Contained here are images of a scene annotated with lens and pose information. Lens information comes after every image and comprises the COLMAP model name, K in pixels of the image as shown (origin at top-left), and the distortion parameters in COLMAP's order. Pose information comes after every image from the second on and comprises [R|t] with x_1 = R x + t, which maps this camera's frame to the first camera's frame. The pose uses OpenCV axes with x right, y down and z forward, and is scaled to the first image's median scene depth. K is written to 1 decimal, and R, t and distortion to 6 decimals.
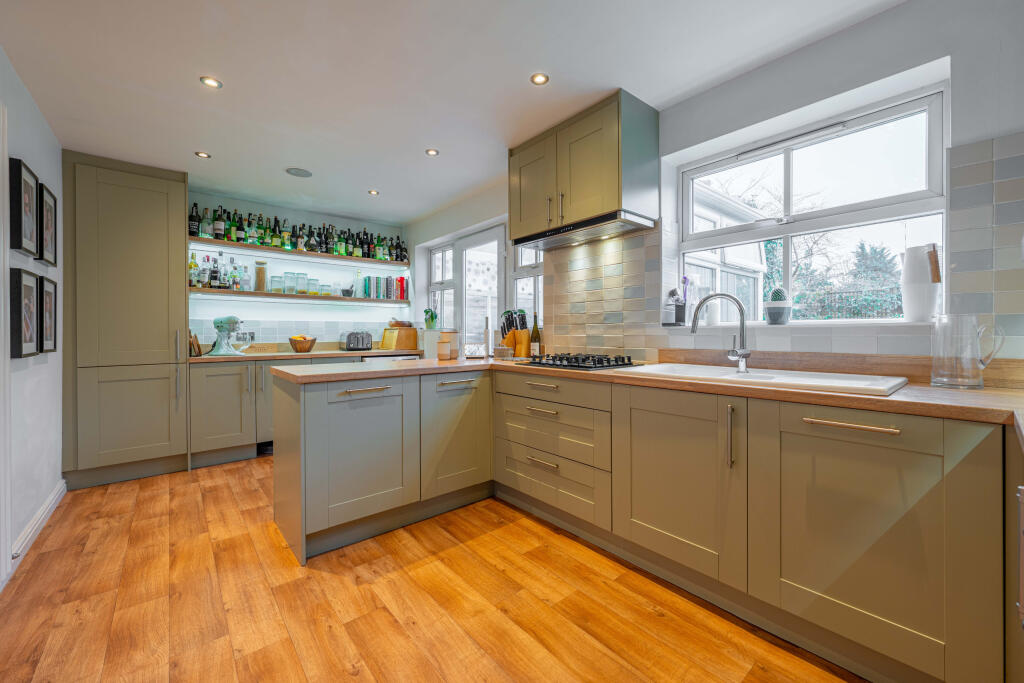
lens RADIAL K [[407.6, 0, 507.1], [0, 407.6, 337.3], [0, 0, 1]] dist [0.000024, -0.000233]
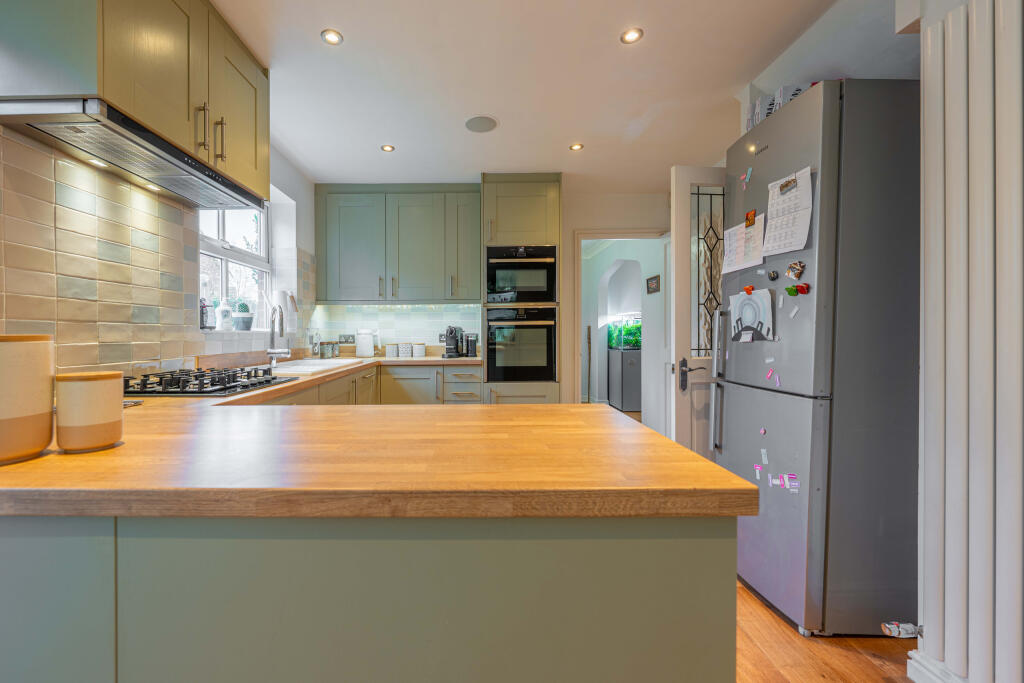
lens RADIAL K [[407.6, 0, 507.8], [0, 407.6, 338.1], [0, 0, 1]] dist [0.000024, -0.000233]
pose [[-0.766405, 0.001768, 0.642356, -0.568051], [0.011471, 0.999874, 0.010935, -0.011429], [-0.642256, 0.015749, -0.766329, 1.099265]]
